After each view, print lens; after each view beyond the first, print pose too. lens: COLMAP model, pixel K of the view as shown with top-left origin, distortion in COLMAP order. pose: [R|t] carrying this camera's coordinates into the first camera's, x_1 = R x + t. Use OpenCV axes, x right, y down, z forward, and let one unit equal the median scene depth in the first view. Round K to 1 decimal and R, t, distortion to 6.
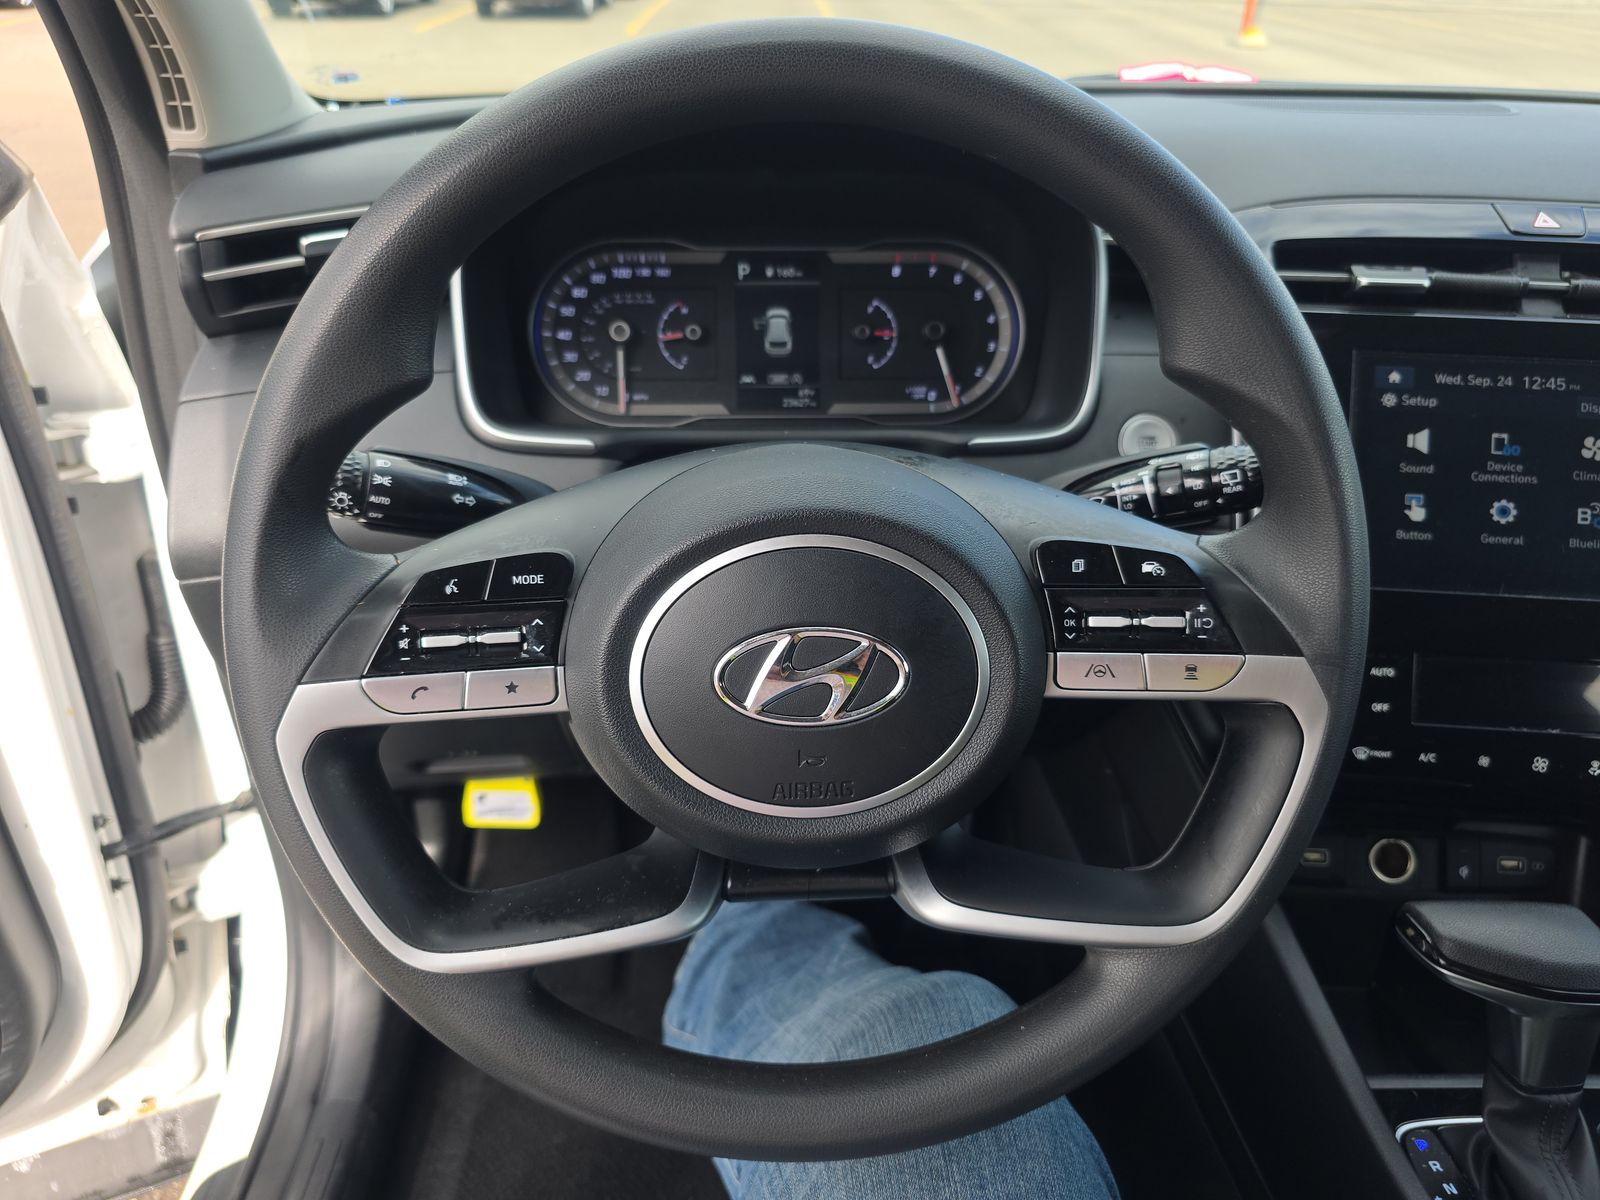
lens RADIAL K [[1046.4, 0, 790.2], [0, 1046.4, 605.0], [0, 0, 1]] dist [0.015027, -0.010706]
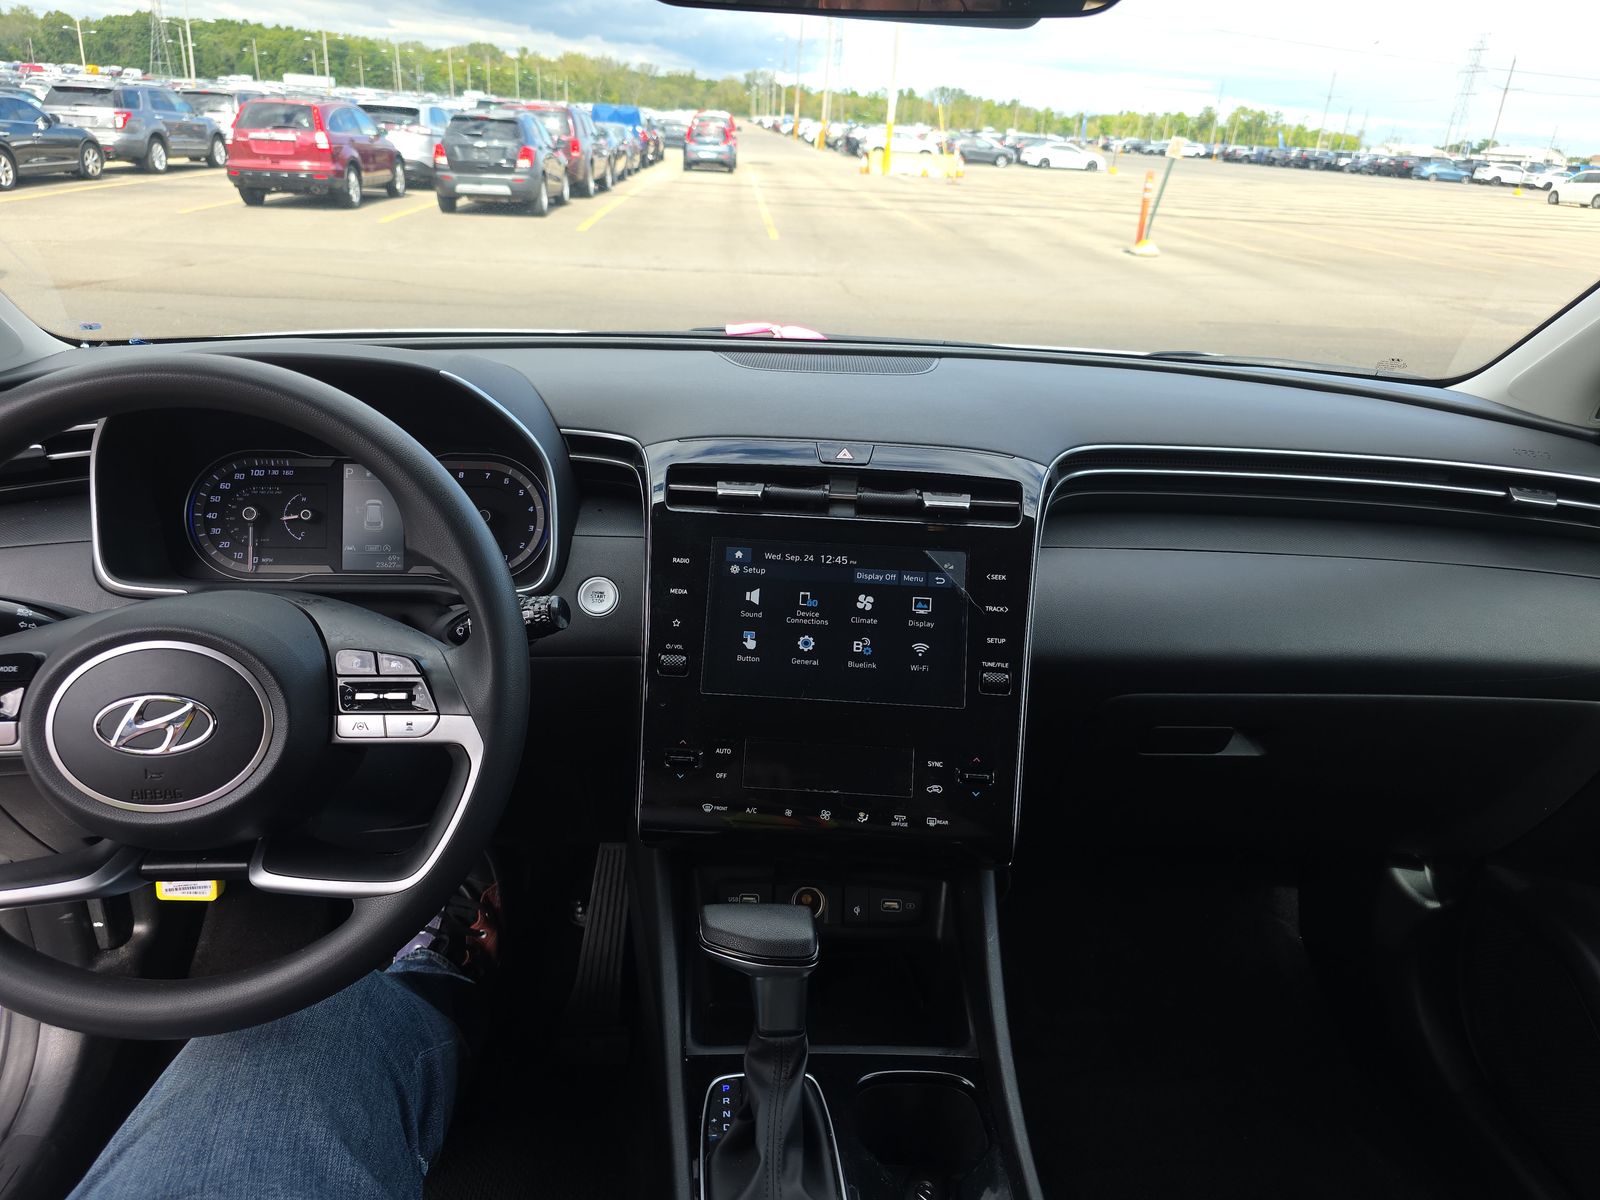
lens RADIAL K [[1046.4, 0, 816.2], [0, 1046.4, 604.9], [0, 0, 1]] dist [0.015027, -0.010706]
pose [[0.998063, 0.009084, 0.061551, 0.595341], [0.000244, 0.988705, -0.149875, 0.080268], [-0.062218, 0.149600, 0.986787, -0.479550]]
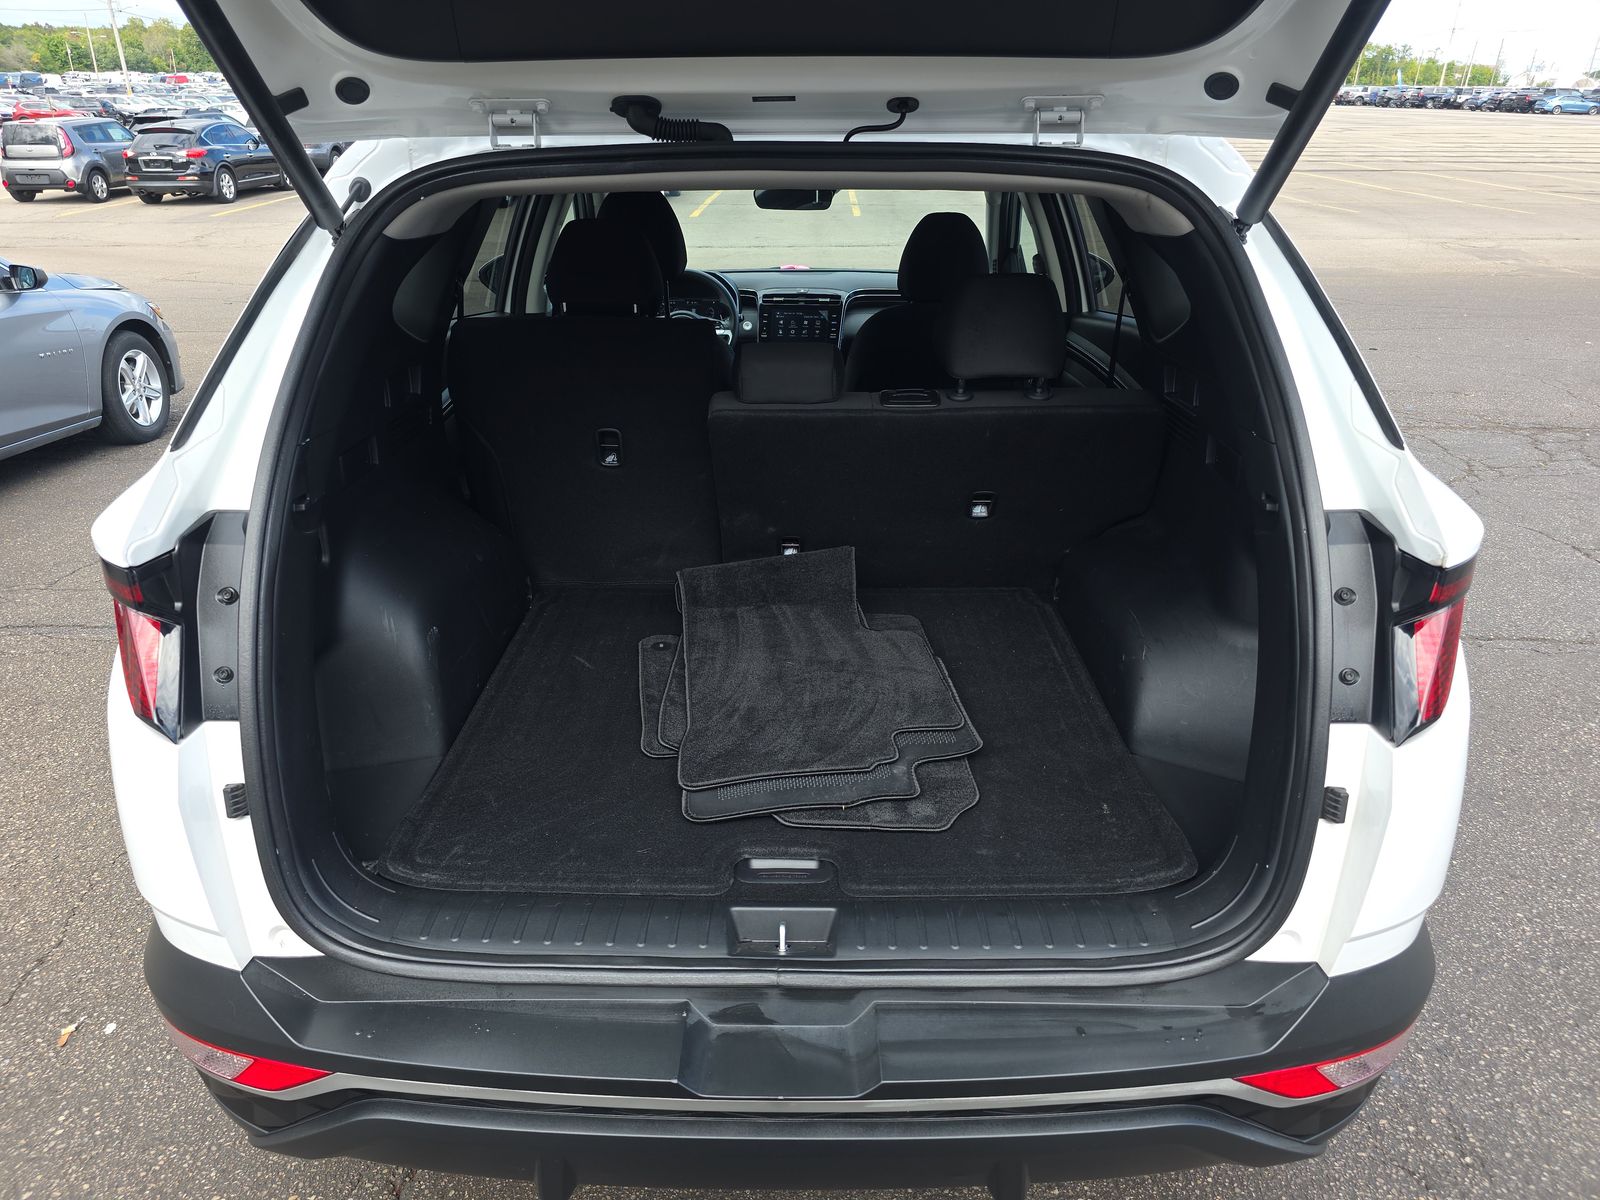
lens RADIAL K [[1046.4, 0, 792.2], [0, 1046.4, 600.0], [0, 0, 1]] dist [0.015027, -0.010706]
pose [[0.998405, 0.003872, -0.056325, 1.060667], [-0.011013, 0.991837, -0.127035, 2.514784], [0.055373, 0.127453, 0.990298, -5.545200]]
